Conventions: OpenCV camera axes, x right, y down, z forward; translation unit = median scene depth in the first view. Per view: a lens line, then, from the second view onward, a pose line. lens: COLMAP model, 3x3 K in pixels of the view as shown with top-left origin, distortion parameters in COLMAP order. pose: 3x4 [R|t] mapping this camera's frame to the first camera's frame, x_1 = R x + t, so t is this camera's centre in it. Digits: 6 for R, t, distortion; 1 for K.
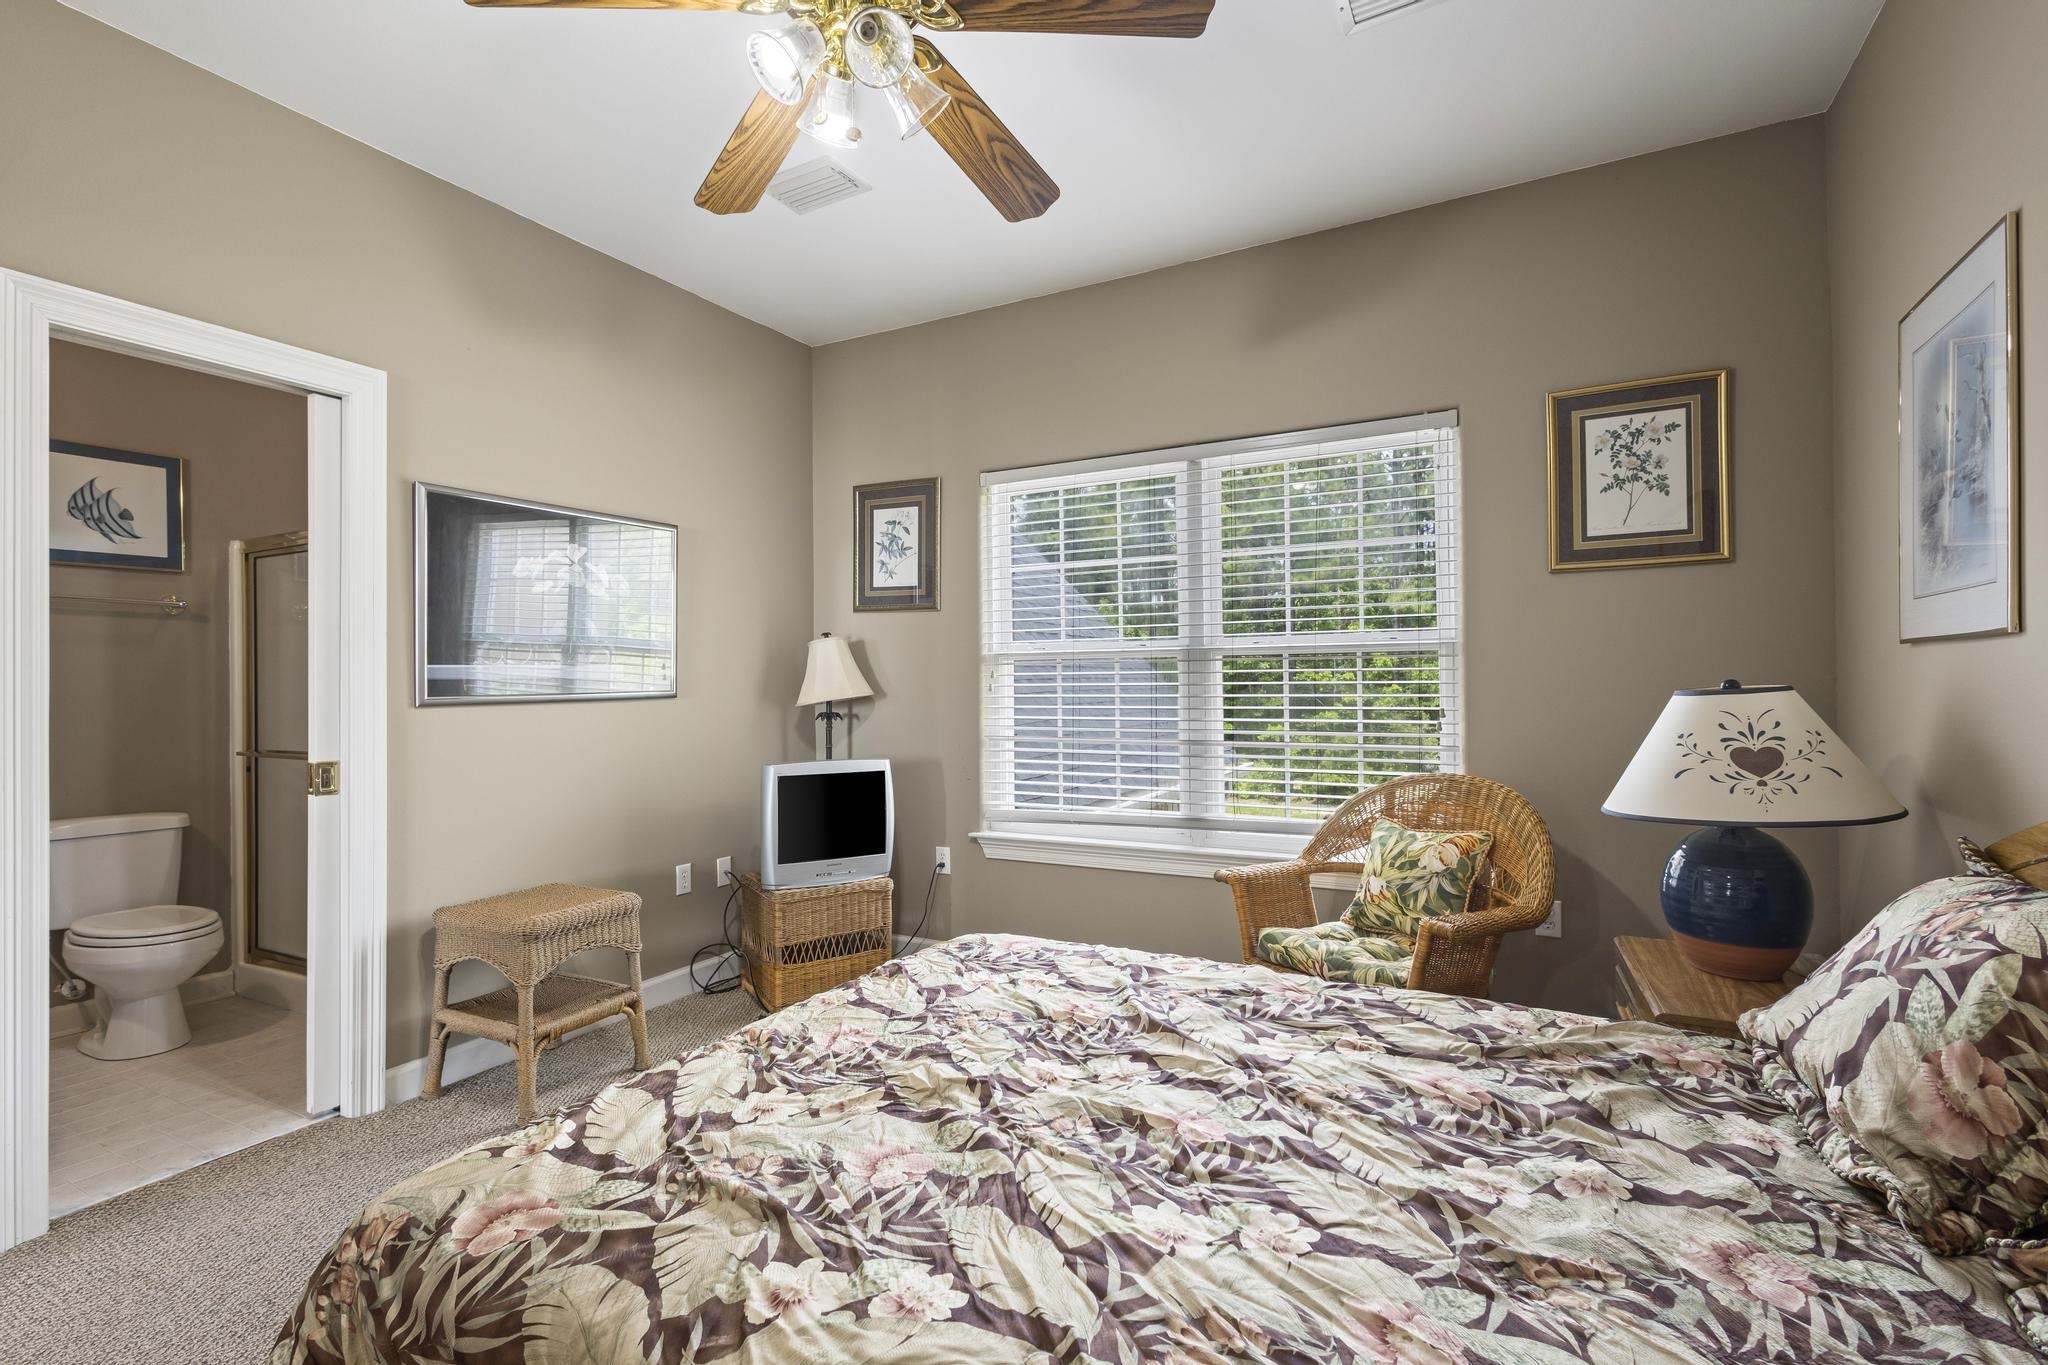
lens RADIAL K [[954.9, 0, 1024.6], [0, 954.9, 688.9], [0, 0, 1]] dist [0.007568, -0.001126]
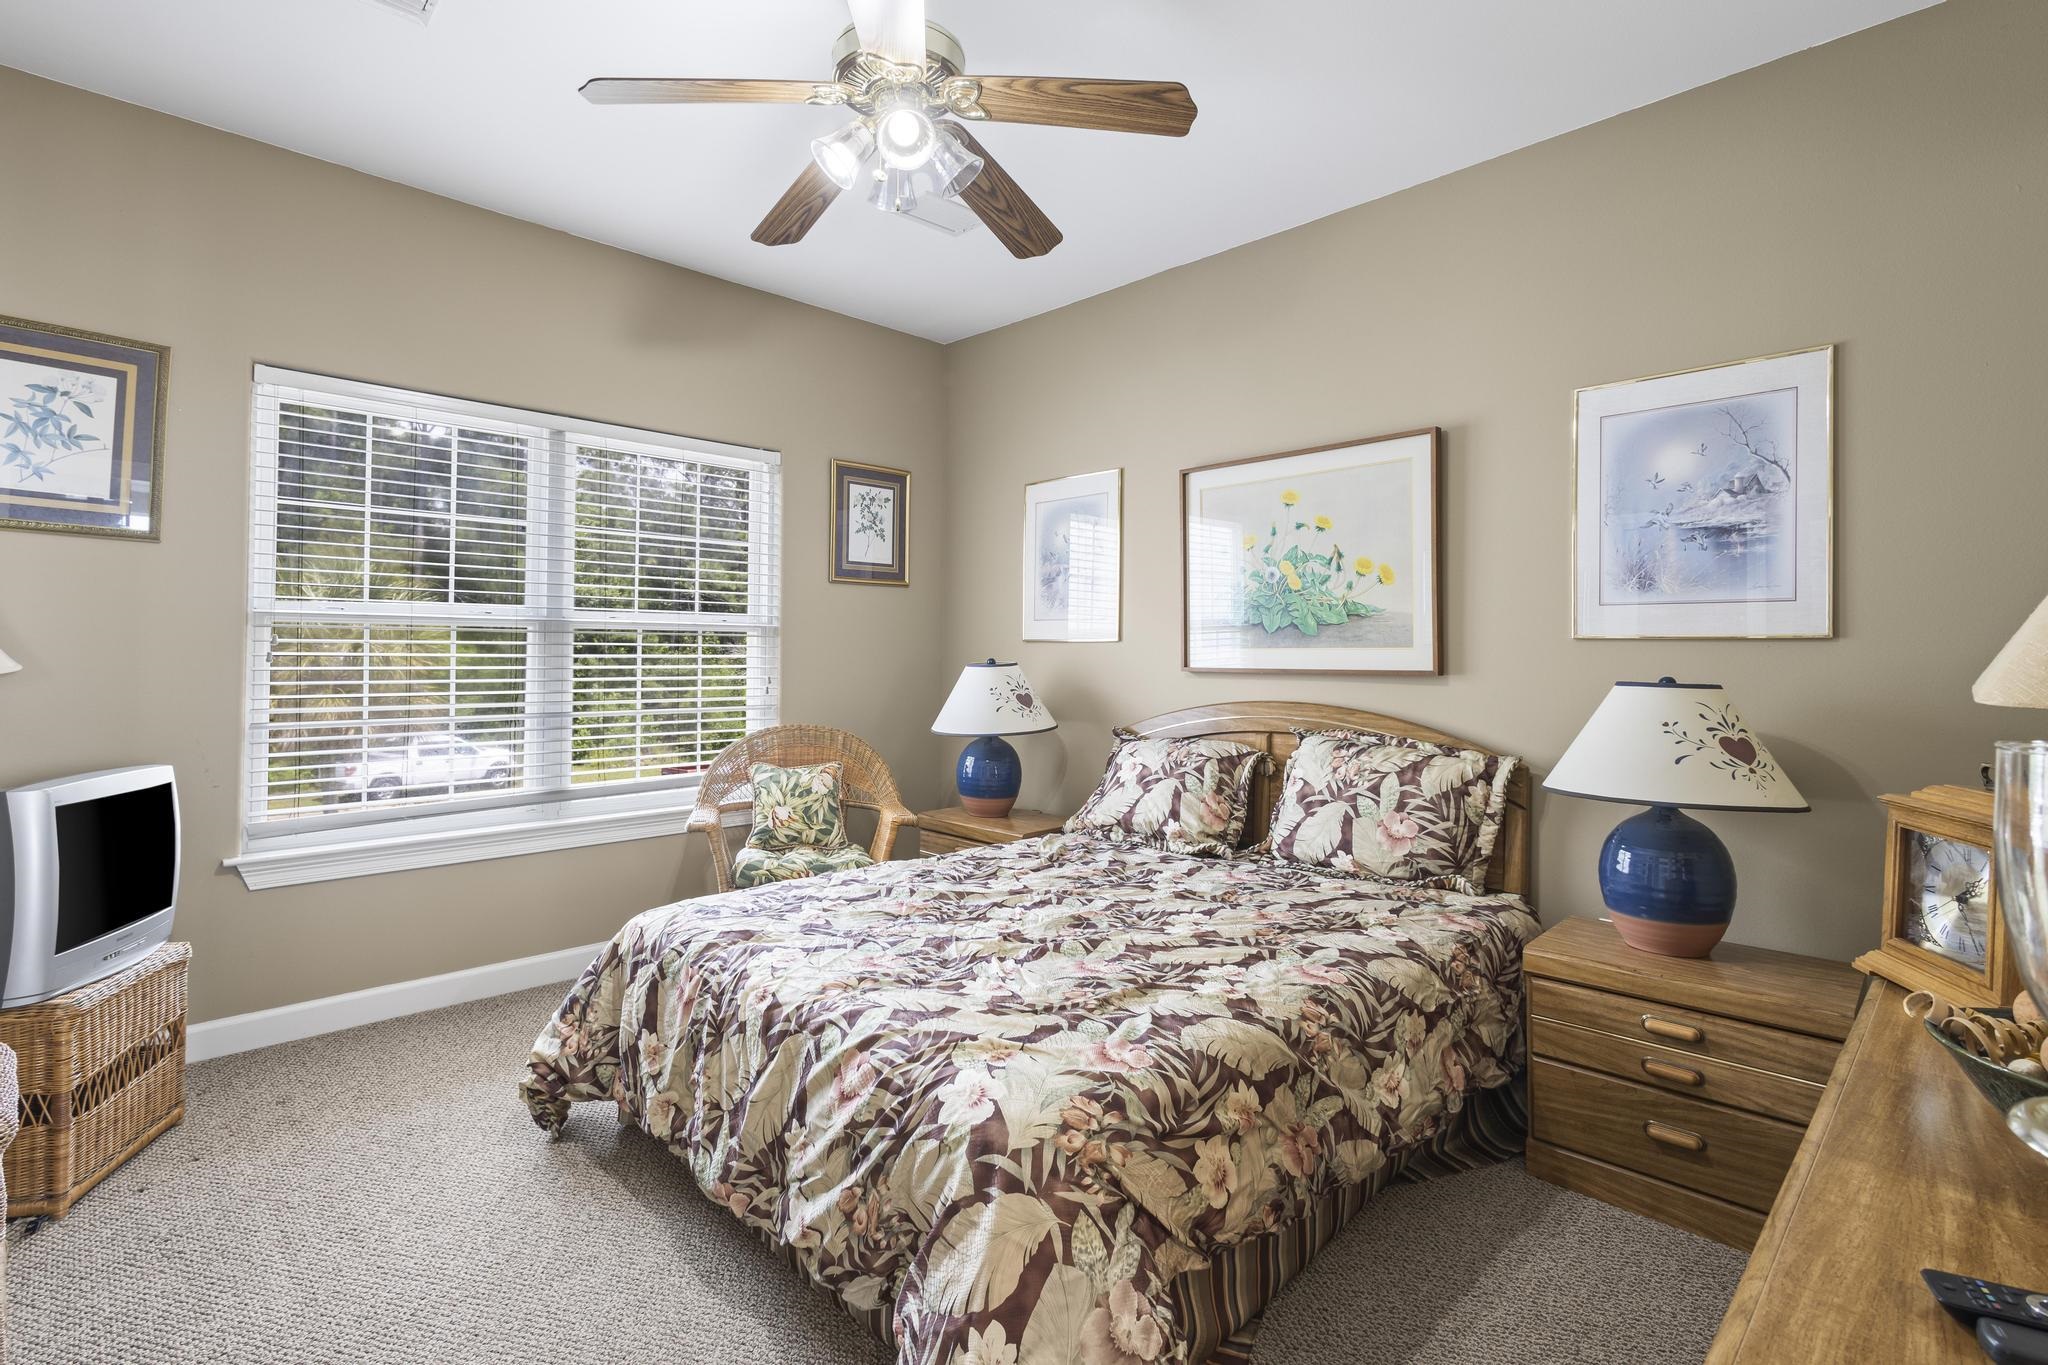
lens RADIAL K [[954.9, 0, 1025.5], [0, 954.9, 665.5], [0, 0, 1]] dist [0.007568, -0.001126]
pose [[0.292207, -0.001809, 0.956353, -1.670469], [-0.006069, 0.999975, 0.003746, -0.005577], [-0.956336, -0.006899, 0.292189, 0.646605]]
